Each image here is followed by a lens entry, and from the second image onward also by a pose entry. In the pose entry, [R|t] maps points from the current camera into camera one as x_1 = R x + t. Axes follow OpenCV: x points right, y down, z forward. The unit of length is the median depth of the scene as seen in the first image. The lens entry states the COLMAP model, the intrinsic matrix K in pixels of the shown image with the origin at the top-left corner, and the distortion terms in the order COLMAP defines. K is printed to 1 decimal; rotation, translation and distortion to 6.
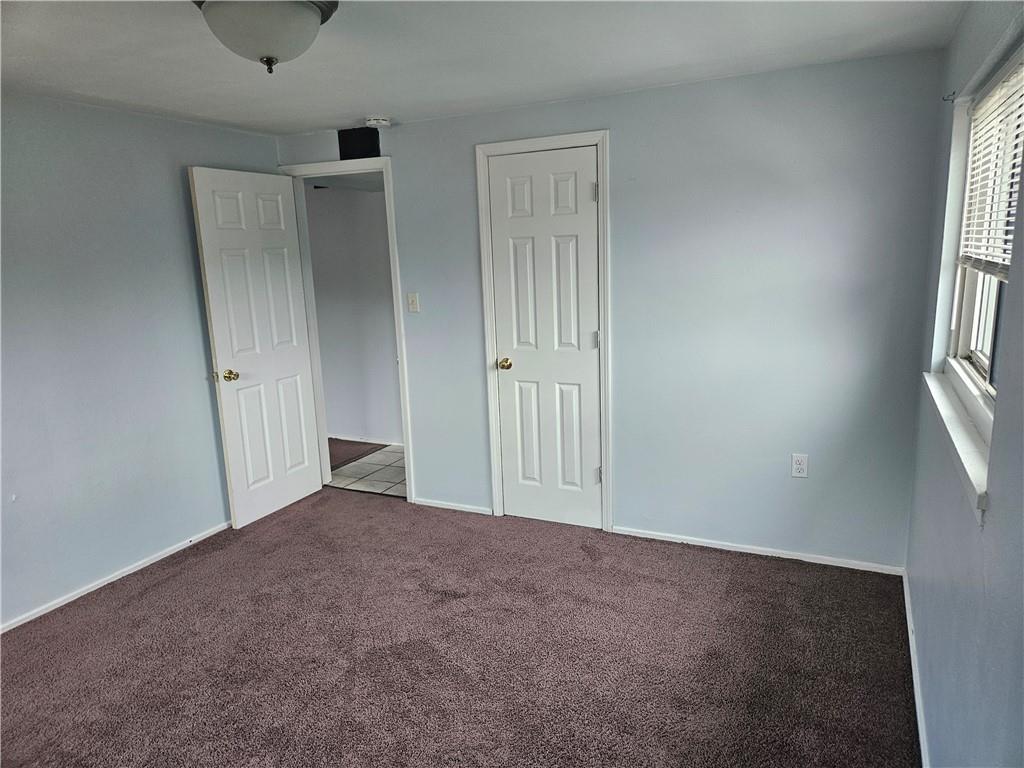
lens RADIAL K [[696.8, 0, 512.0], [0, 696.8, 384.0], [0, 0, 1]] dist [0.080153, -0.061795]
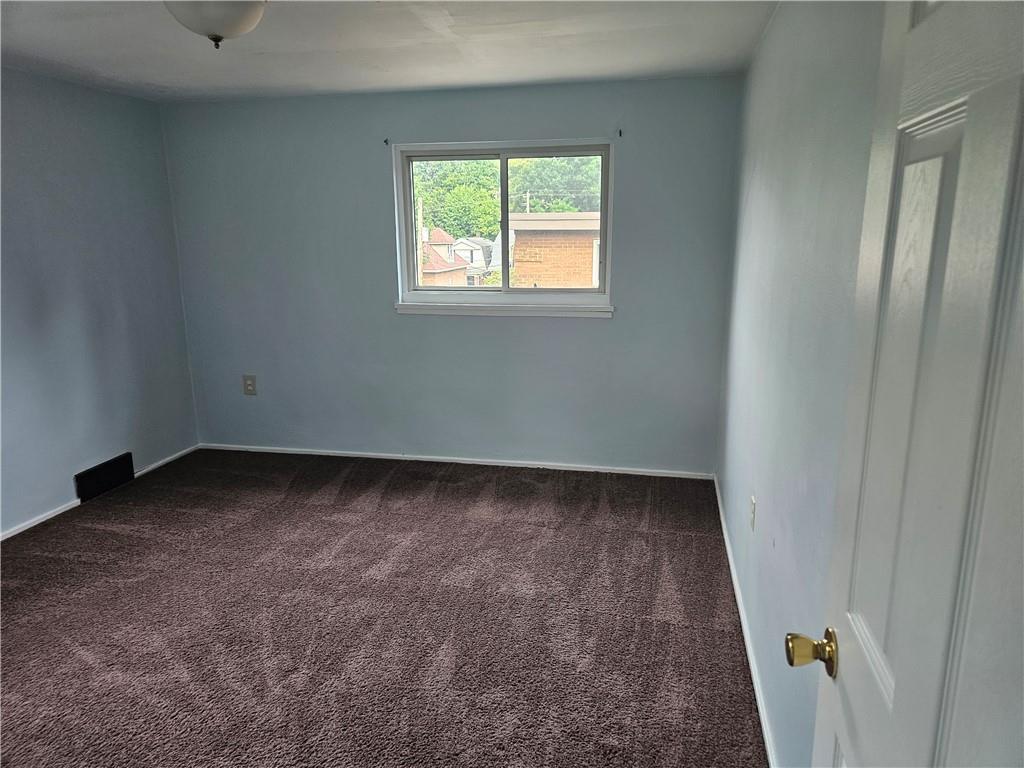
lens RADIAL K [[696.8, 0, 512.0], [0, 696.8, 384.0], [0, 0, 1]] dist [0.080153, -0.061795]
pose [[-0.969931, 0.098336, -0.222628, -0.251371], [-0.002986, 0.909861, 0.414902, -0.216637], [0.243360, 0.403091, -0.882209, 1.202582]]
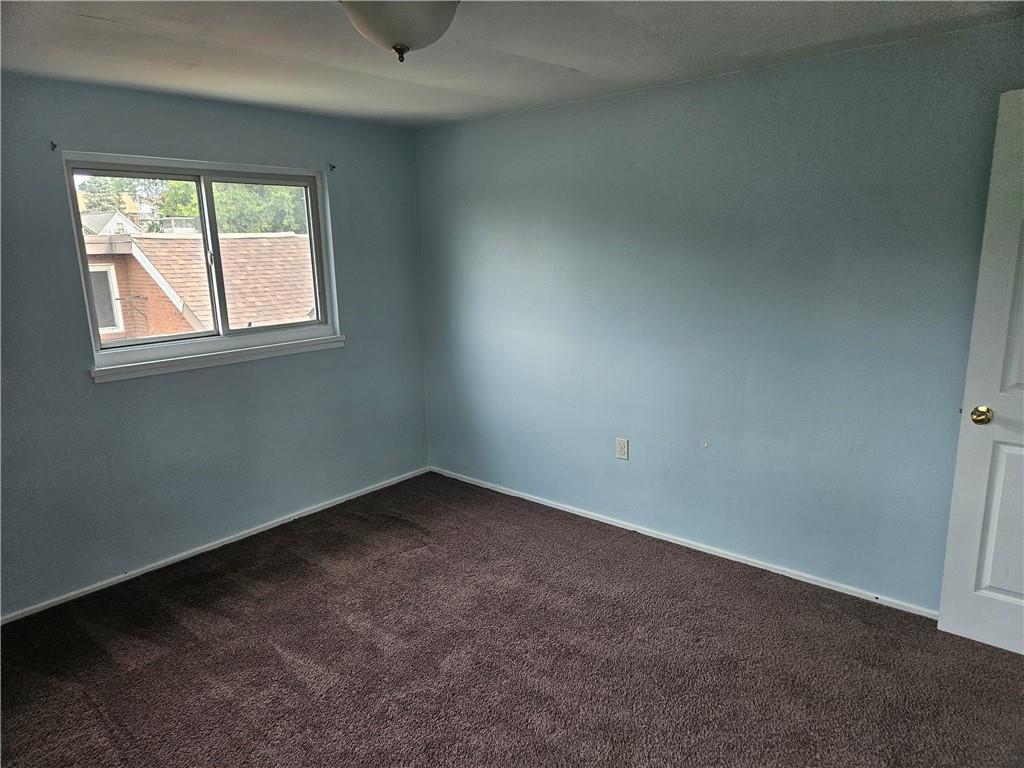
lens RADIAL K [[695.7, 0, 515.6], [0, 695.7, 393.7], [0, 0, 1]] dist [0.072426, -0.056297]
pose [[-0.247825, 0.252661, -0.935278, 0.331020], [-0.162202, 0.940946, 0.297171, -0.163758], [0.955130, 0.225350, -0.192208, 0.734187]]
